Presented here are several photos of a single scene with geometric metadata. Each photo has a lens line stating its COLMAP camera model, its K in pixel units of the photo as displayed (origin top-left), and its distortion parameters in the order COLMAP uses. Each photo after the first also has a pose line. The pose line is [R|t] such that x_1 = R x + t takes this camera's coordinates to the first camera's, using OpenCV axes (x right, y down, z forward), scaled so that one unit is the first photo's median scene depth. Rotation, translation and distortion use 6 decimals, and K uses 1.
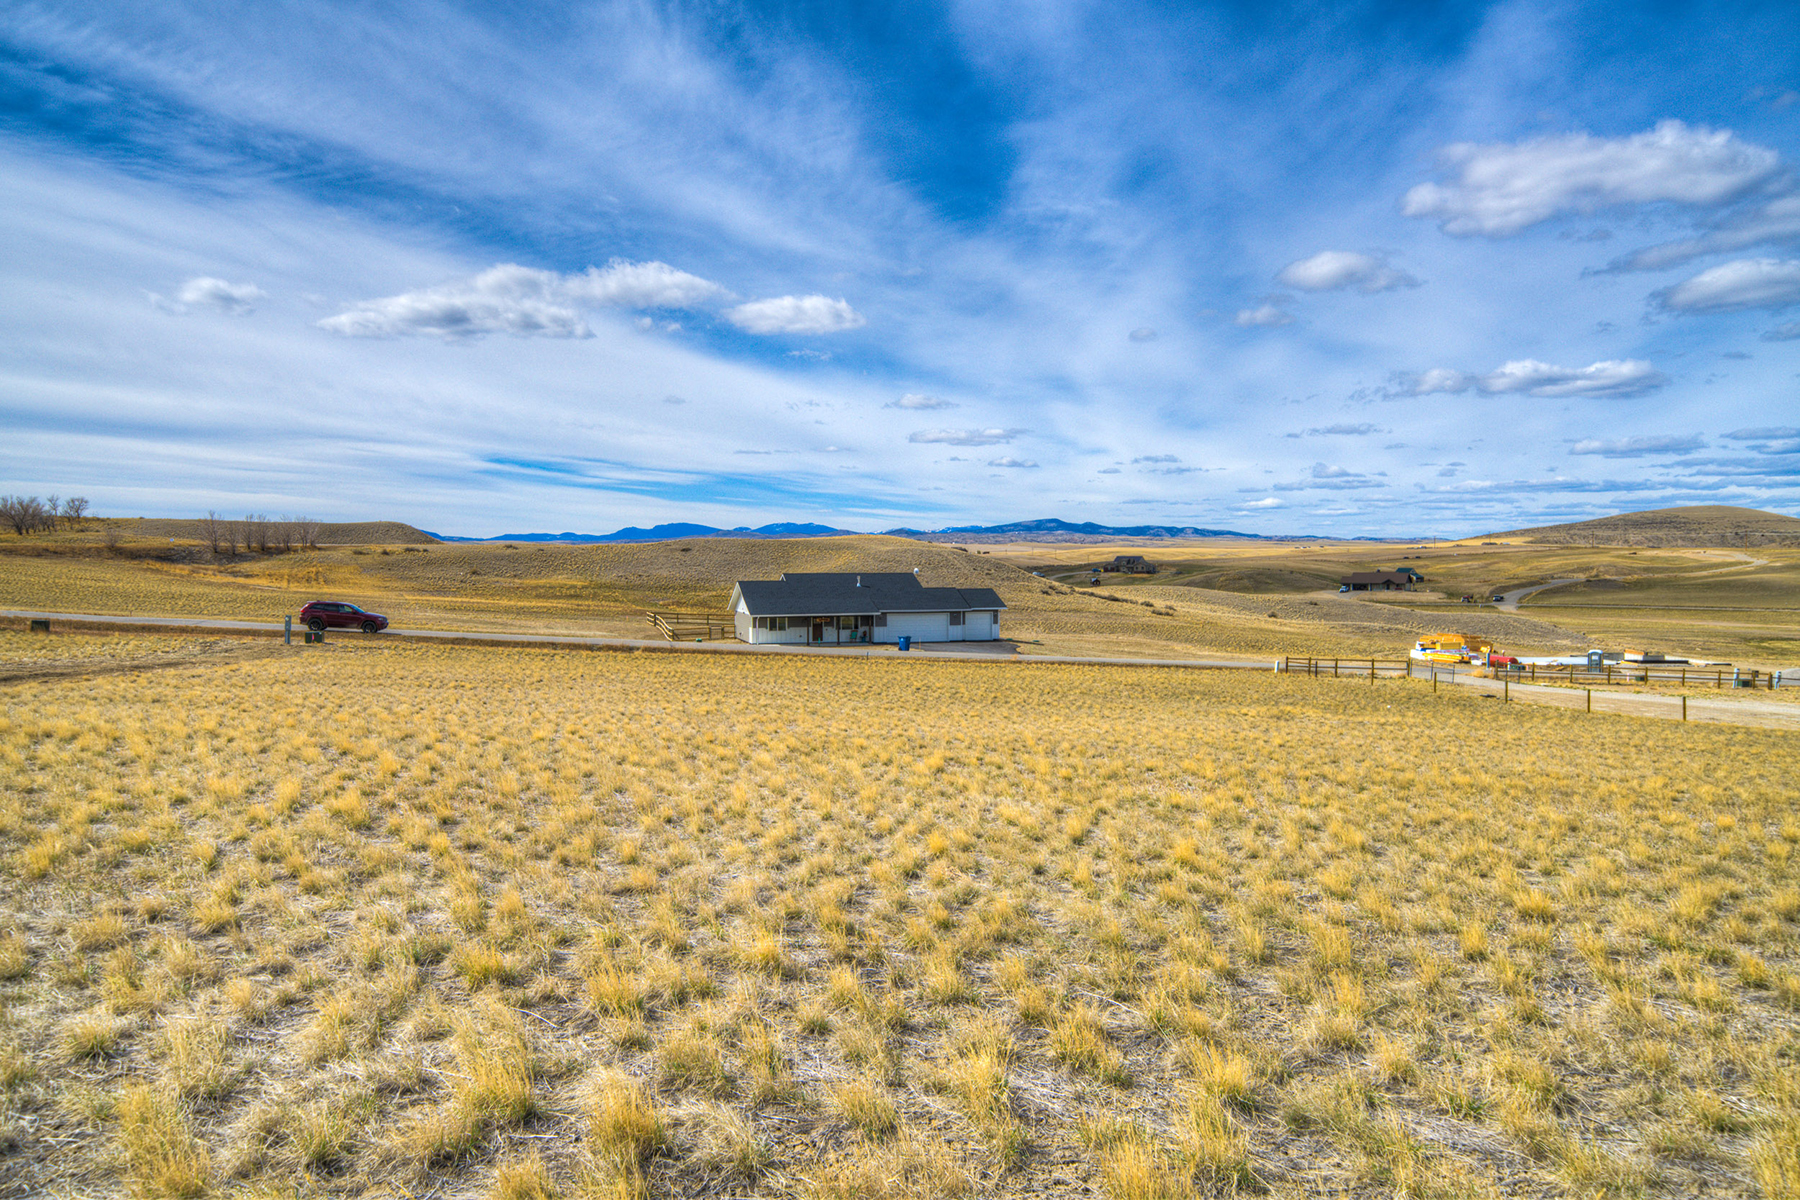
lens RADIAL K [[1222.2, 0, 896.5], [0, 1222.2, 600.2], [0, 0, 1]] dist [0.046487, -0.041002]
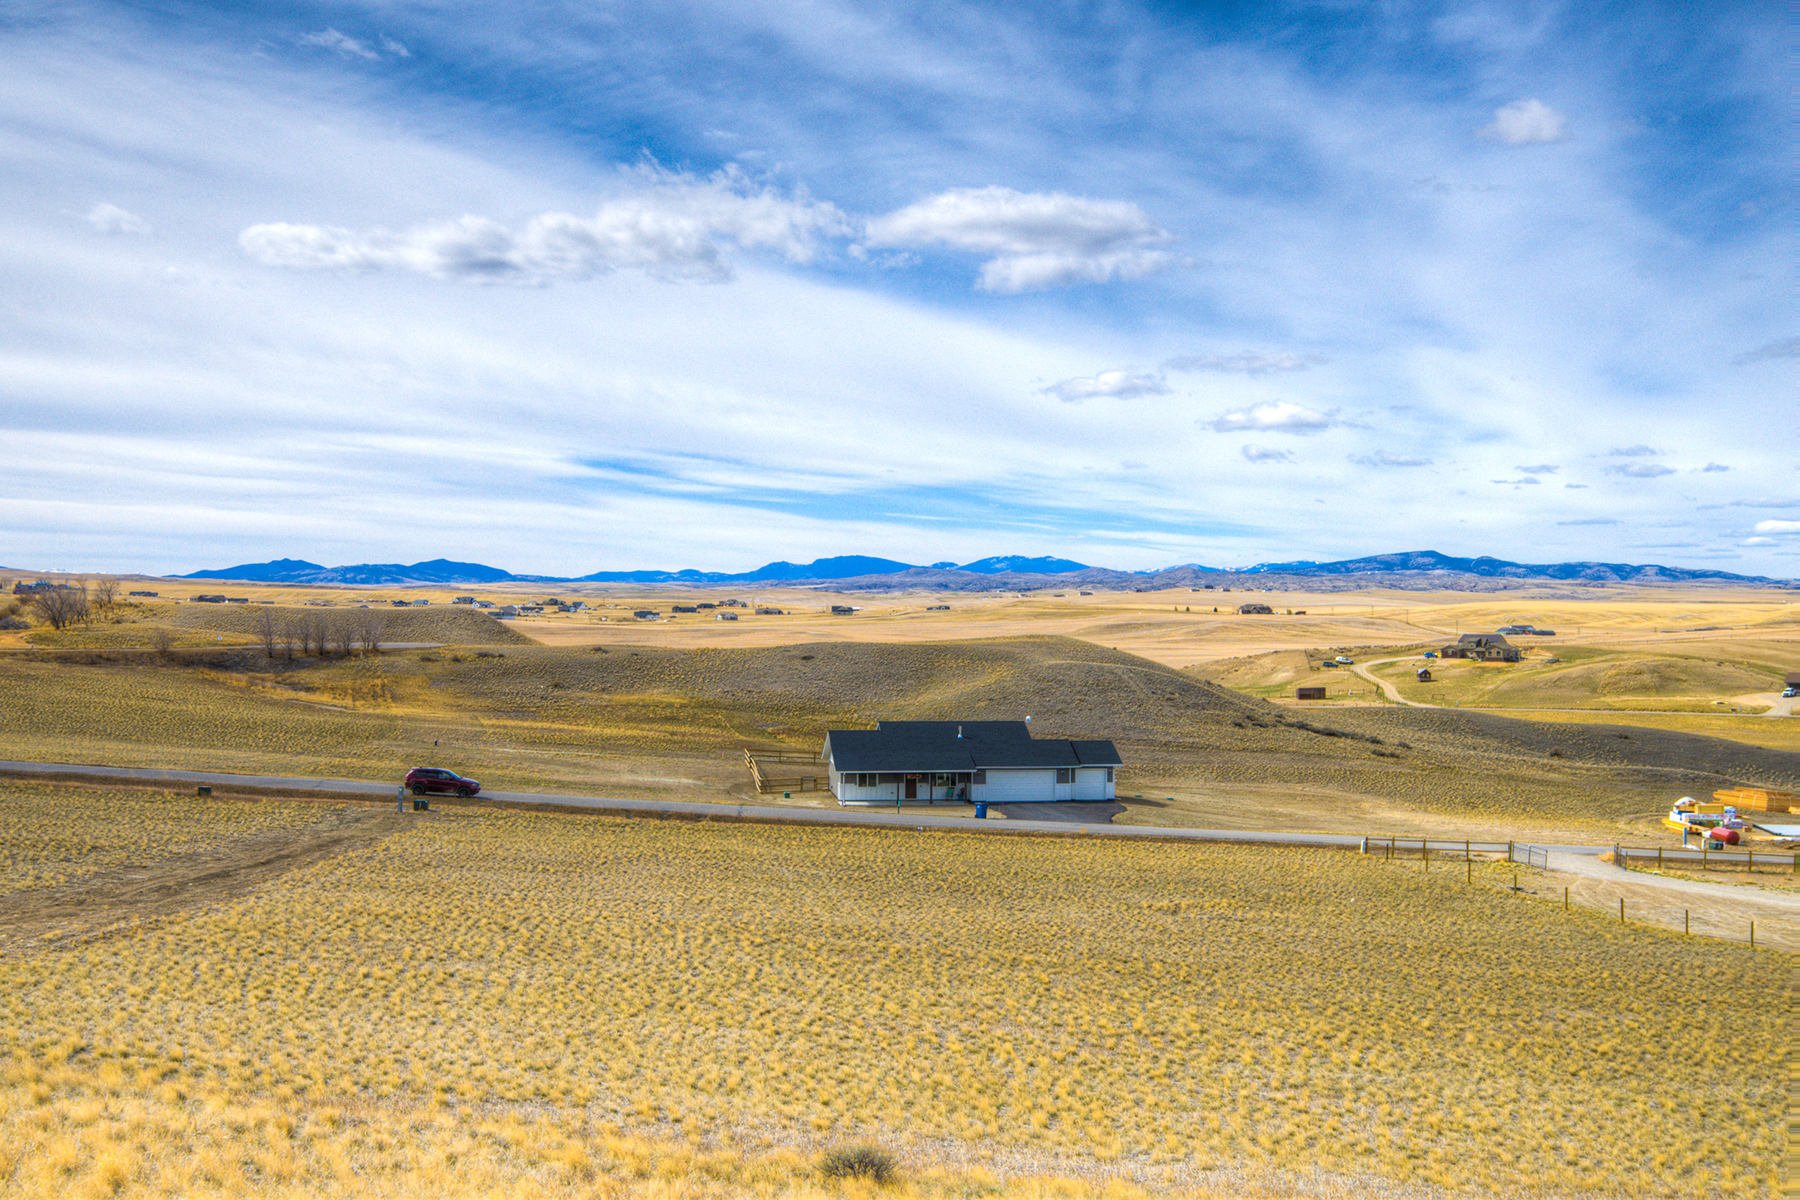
lens RADIAL K [[1877.5, 0, 835.3], [0, 1877.5, 627.7], [0, 0, 1]] dist [-0.019029, 0.000000]
pose [[0.983188, 0.003124, -0.182570, 0.081076], [-0.007618, 0.999685, -0.023918, -0.036071], [0.182438, 0.024907, 0.982902, -0.237394]]
